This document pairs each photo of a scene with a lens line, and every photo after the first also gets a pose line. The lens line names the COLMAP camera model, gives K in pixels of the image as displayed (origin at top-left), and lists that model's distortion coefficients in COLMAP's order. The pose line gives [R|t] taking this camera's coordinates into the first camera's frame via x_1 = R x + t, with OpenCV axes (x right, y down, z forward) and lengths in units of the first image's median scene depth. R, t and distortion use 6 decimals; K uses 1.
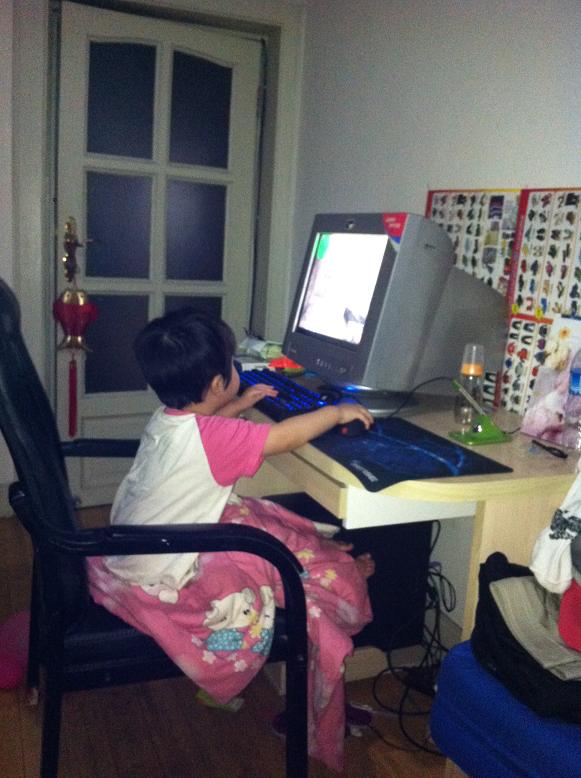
lens RADIAL K [[744.5, 0, 290.5], [0, 744.5, 406.2], [0, 0, 1]] dist [0.005431, -0.011524]
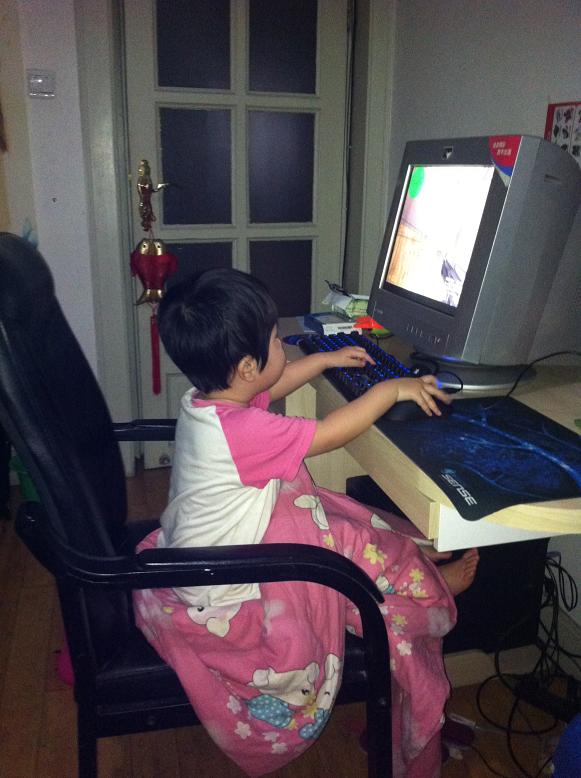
lens RADIAL K [[727.4, 0, 291.8], [0, 727.4, 401.7], [0, 0, 1]] dist [0.067015, -0.217717]
pose [[0.988557, -0.006779, -0.150696, 0.029687], [0.020093, 0.996005, 0.087003, -0.047791], [0.149505, -0.089035, 0.984744, 0.170581]]
